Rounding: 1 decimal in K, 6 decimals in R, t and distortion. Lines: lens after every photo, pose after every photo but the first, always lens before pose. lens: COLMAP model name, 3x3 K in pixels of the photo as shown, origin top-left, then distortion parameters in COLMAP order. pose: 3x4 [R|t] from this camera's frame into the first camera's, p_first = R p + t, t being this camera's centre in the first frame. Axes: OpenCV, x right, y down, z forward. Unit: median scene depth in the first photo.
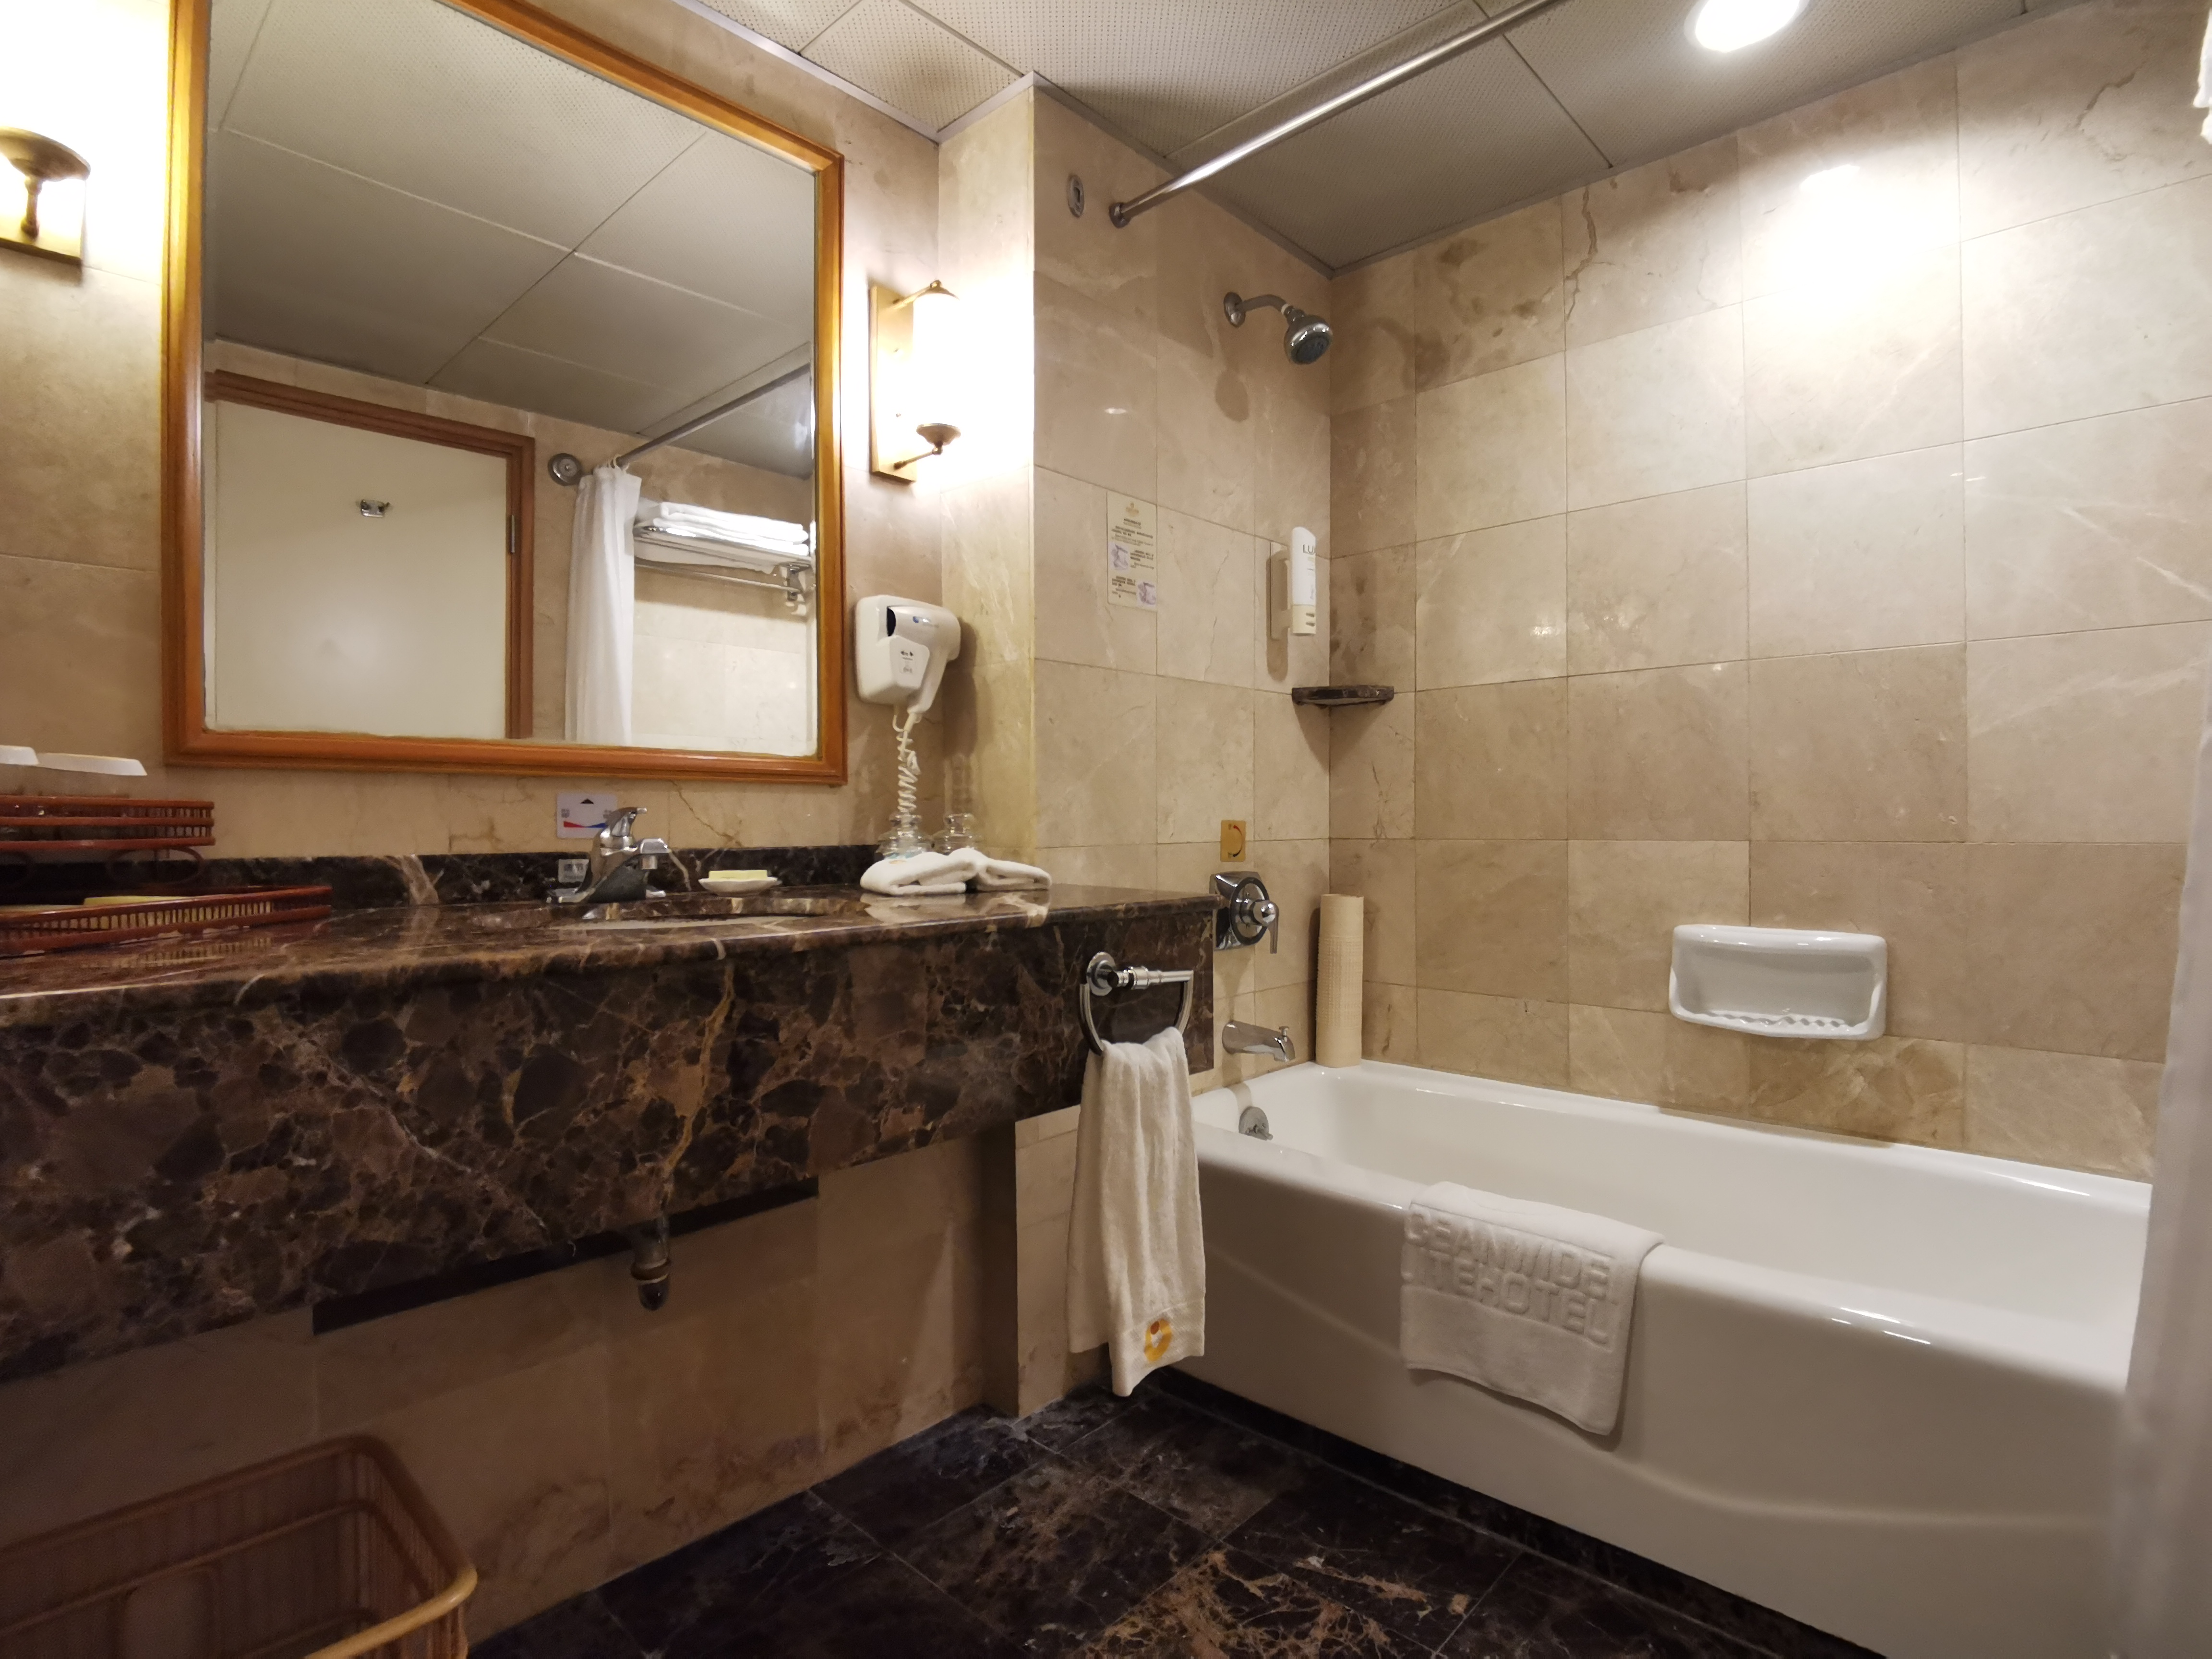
lens RADIAL K [[1146.0, 0, 1108.4], [0, 1146.0, 817.5], [0, 0, 1]] dist [-0.007746, 0.000352]
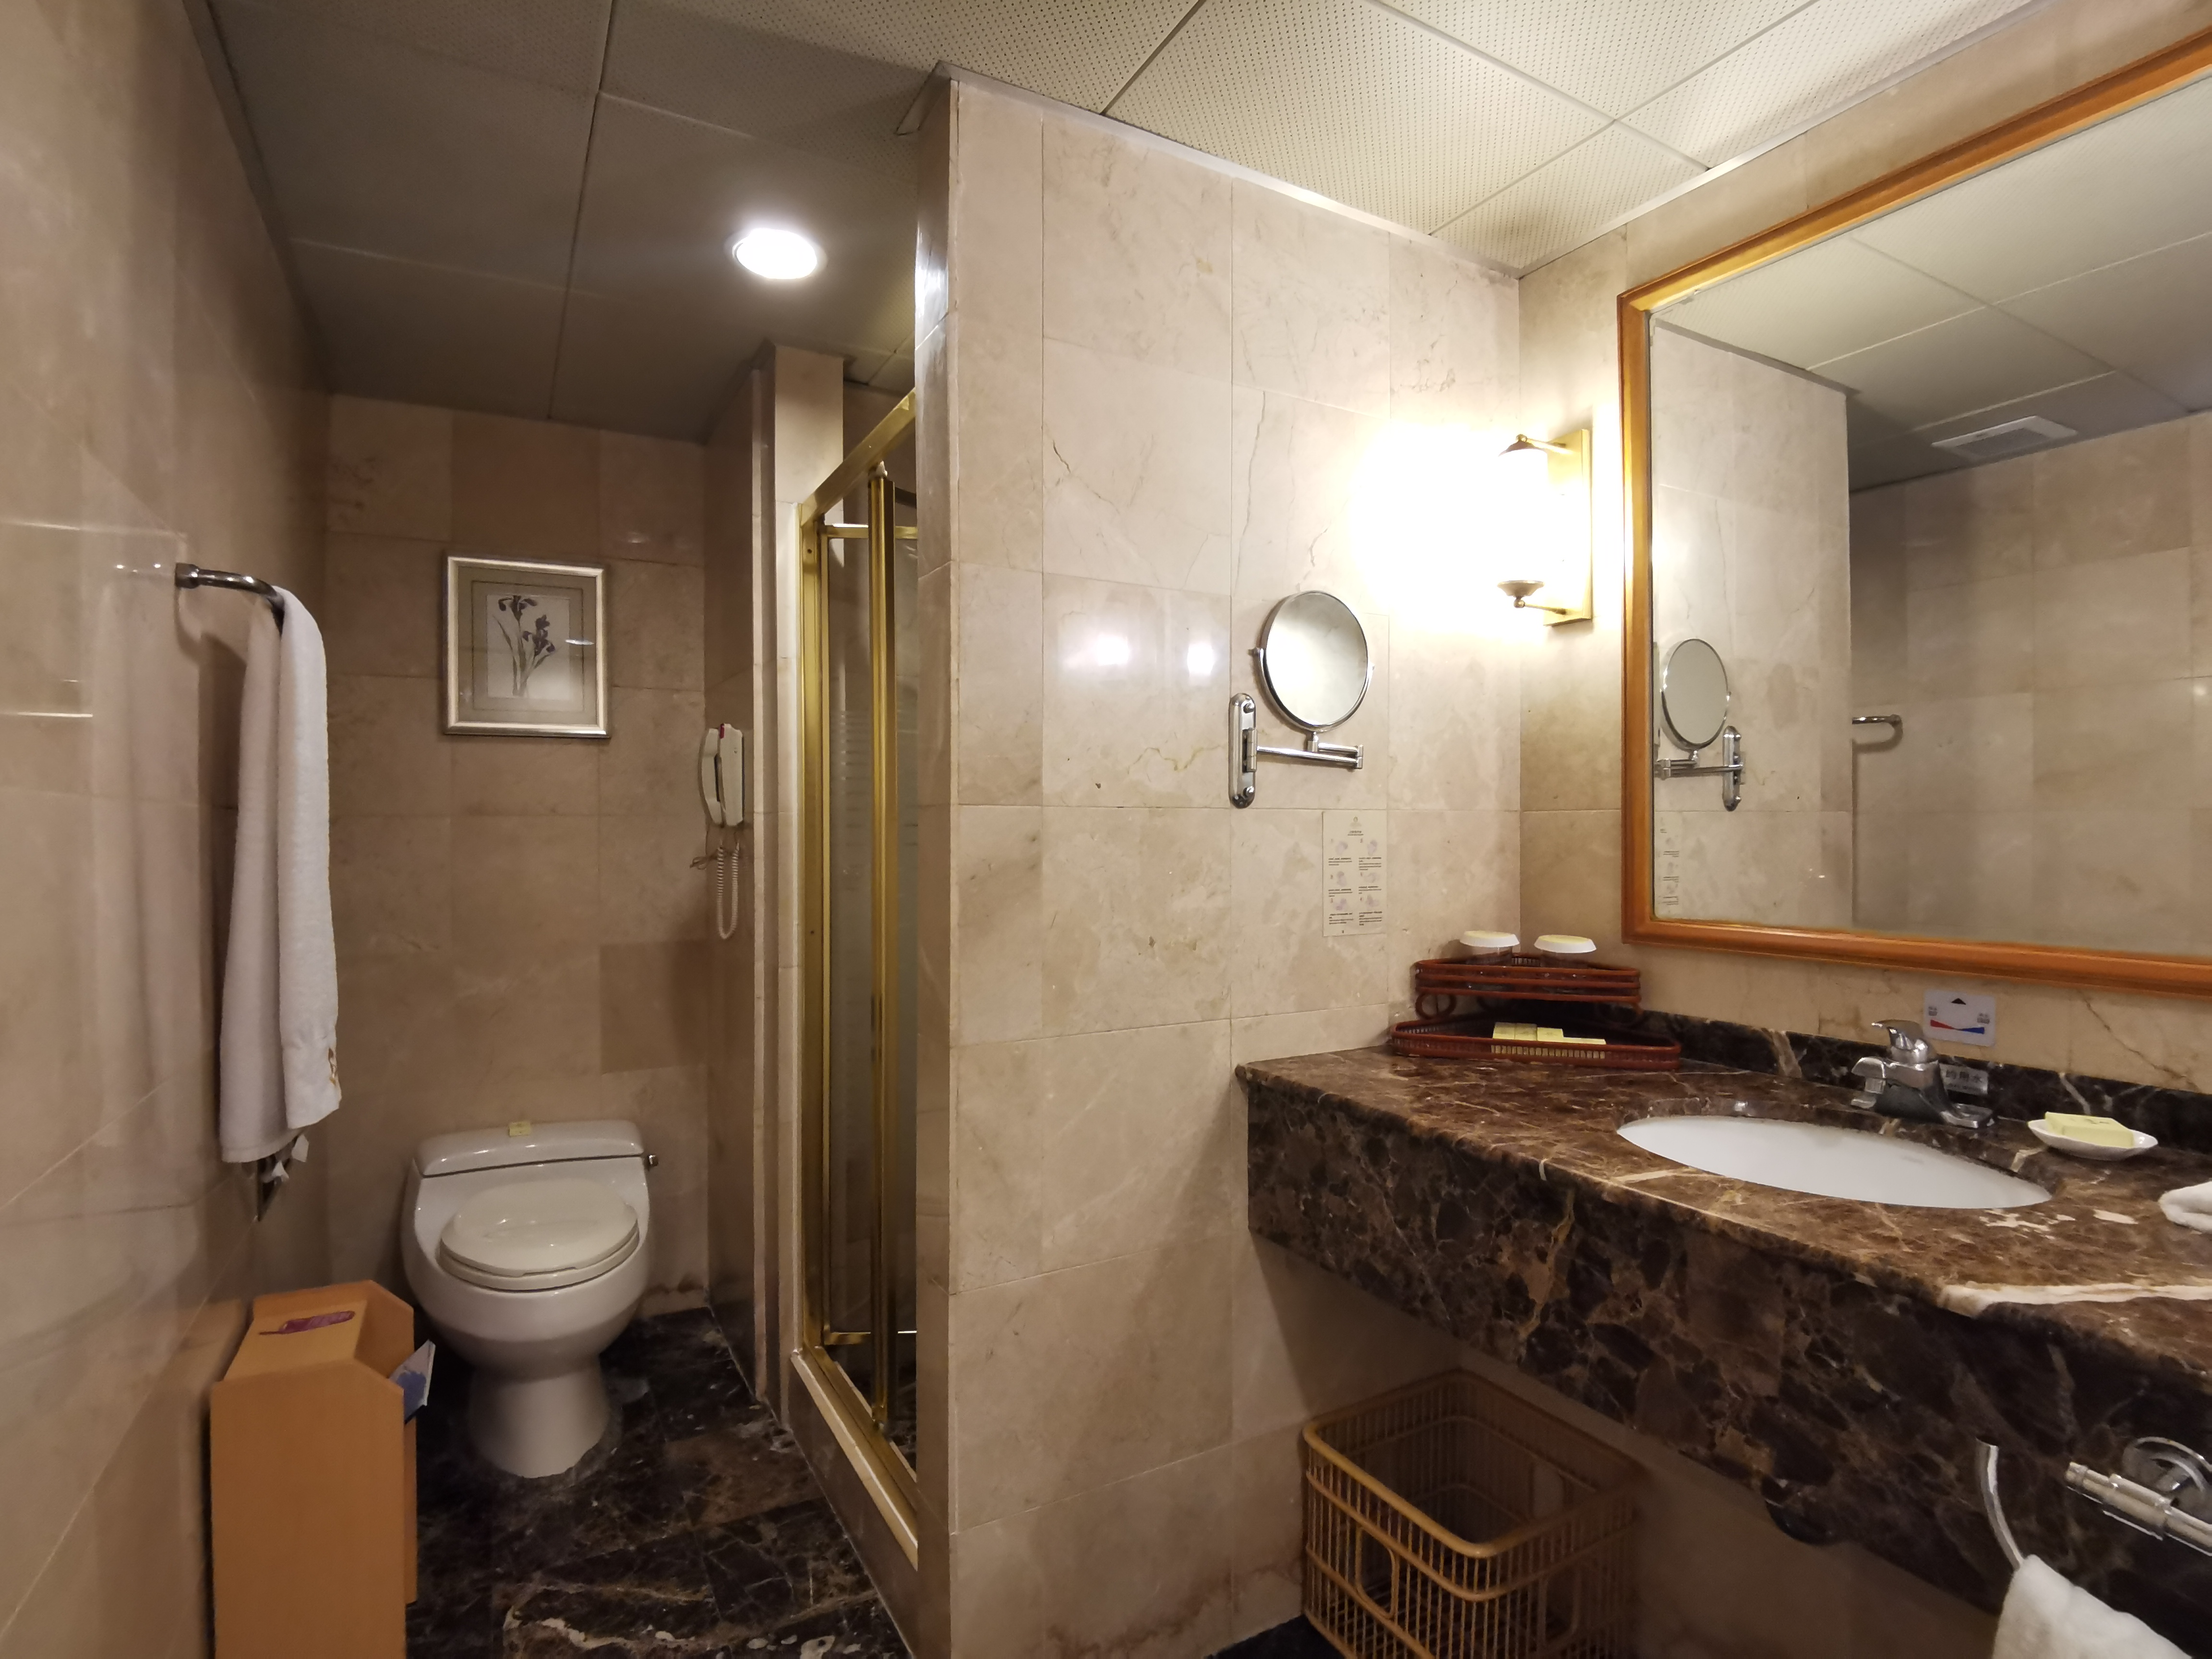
lens RADIAL K [[1146.0, 0, 1105.0], [0, 1146.0, 828.3], [0, 0, 1]] dist [-0.007746, 0.000352]
pose [[-0.308501, 0.012715, -0.951139, 0.811059], [0.013558, 0.999868, 0.008969, -0.224958], [0.951128, -0.010129, -0.308632, 0.855131]]
